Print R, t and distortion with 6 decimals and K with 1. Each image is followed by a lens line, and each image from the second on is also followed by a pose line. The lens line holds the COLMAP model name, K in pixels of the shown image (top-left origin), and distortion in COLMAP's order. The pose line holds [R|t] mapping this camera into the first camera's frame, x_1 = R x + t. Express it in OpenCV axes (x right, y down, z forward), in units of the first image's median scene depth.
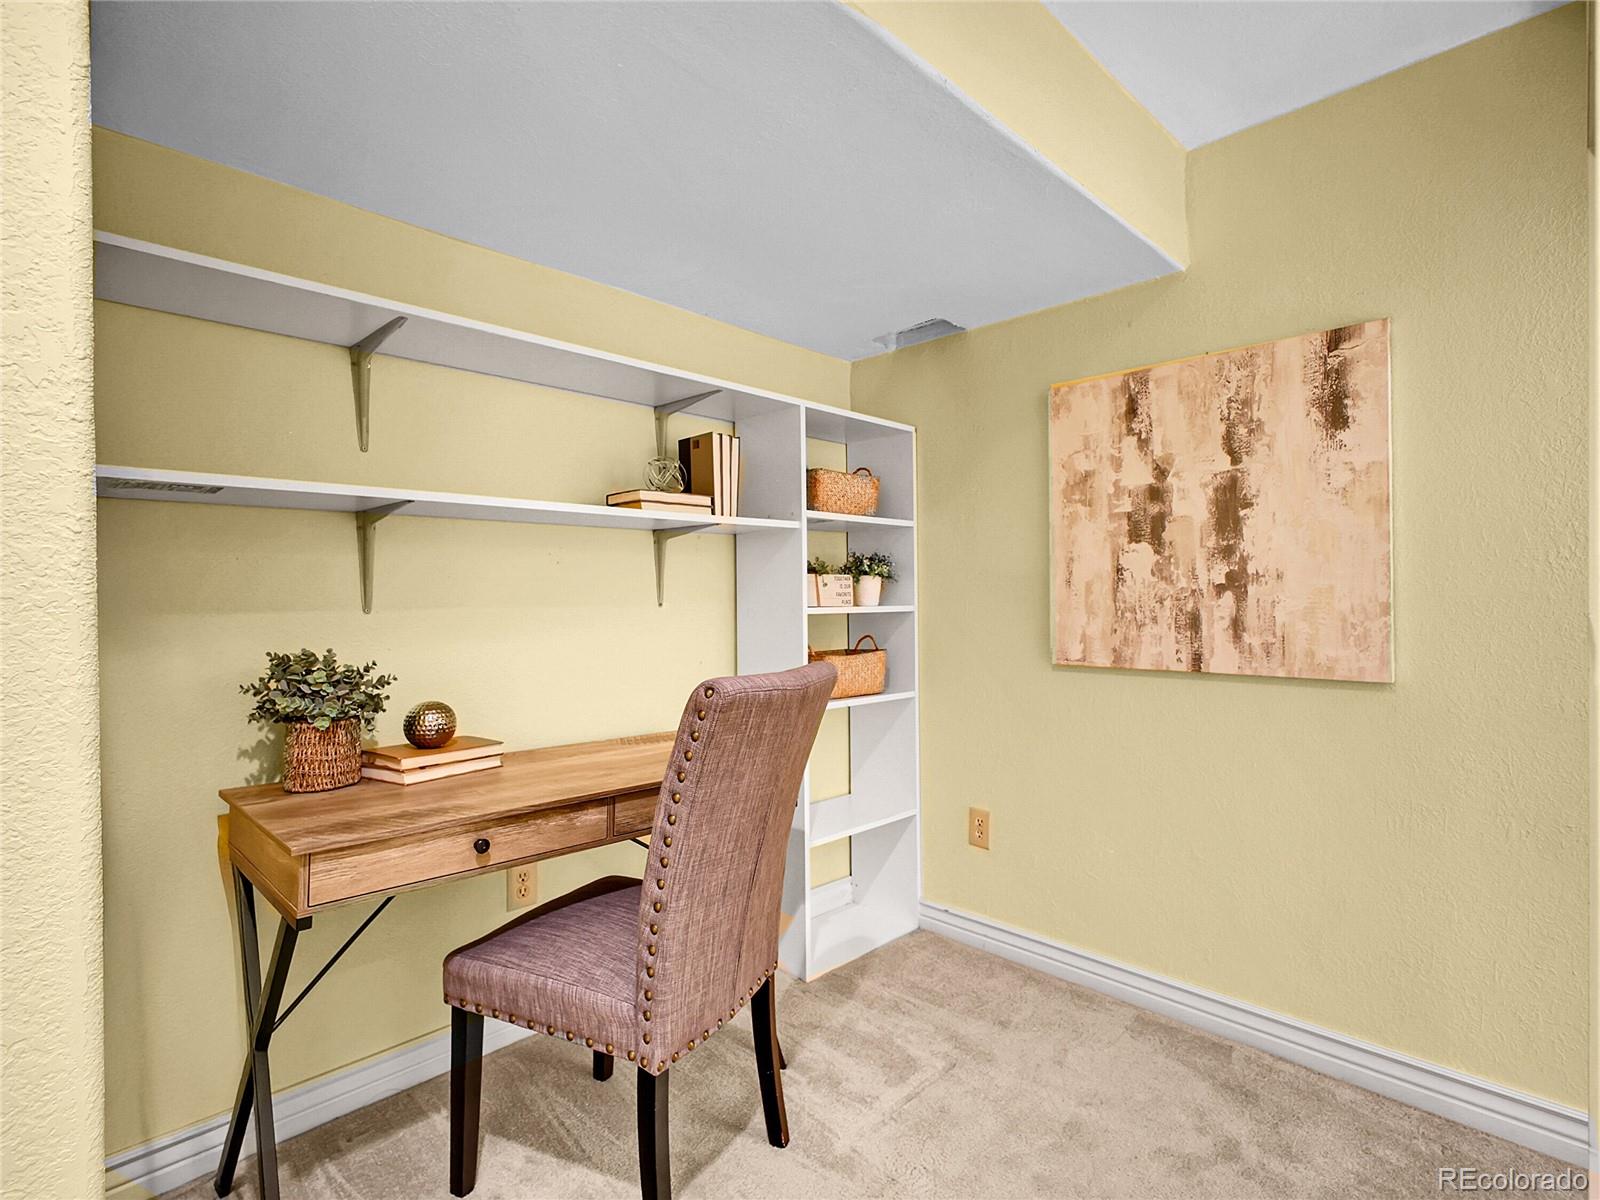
lens RADIAL K [[961.6, 0, 800.7], [0, 961.6, 599.9], [0, 0, 1]] dist [0.000307, 0.000074]
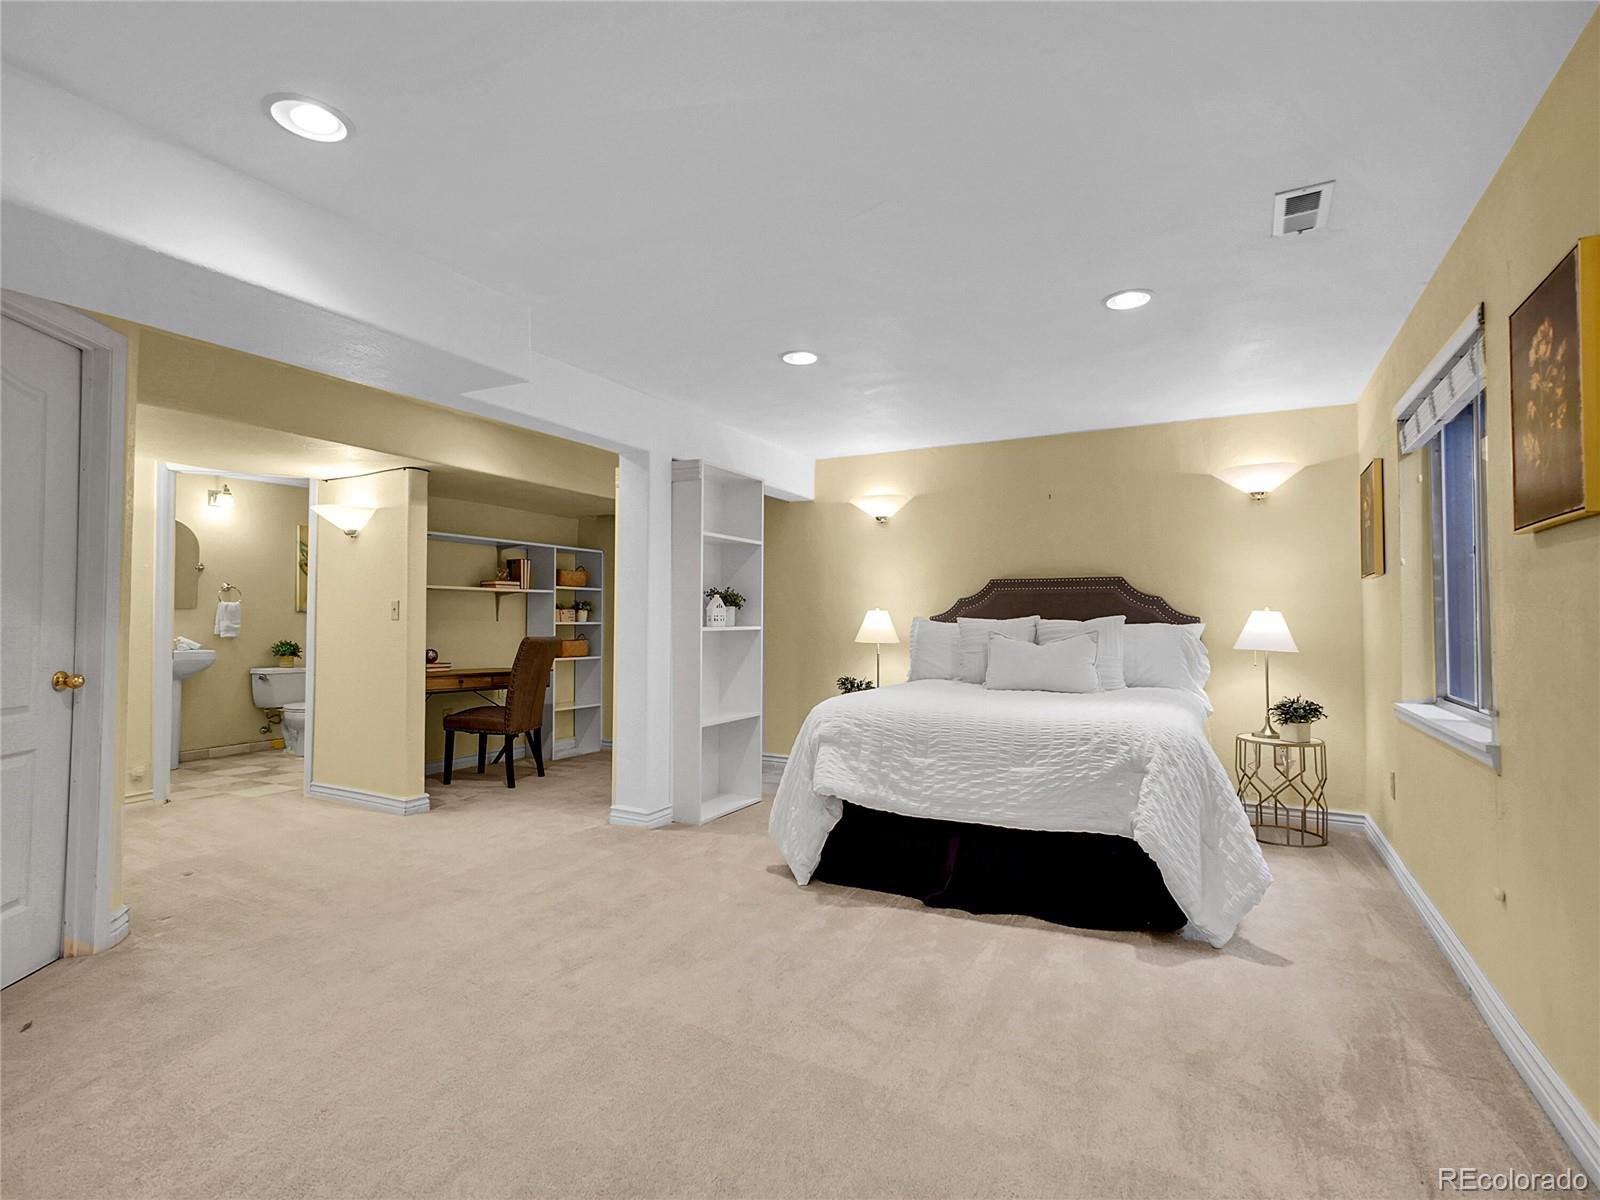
lens RADIAL K [[779.2, 0, 801.1], [0, 779.2, 594.9], [0, 0, 1]] dist [0.000726, 0.000175]
pose [[0.959664, 0.015926, 0.280699, 0.051134], [-0.006945, 0.999433, -0.032960, -0.000598], [-0.281065, 0.029681, 0.959230, -1.269721]]
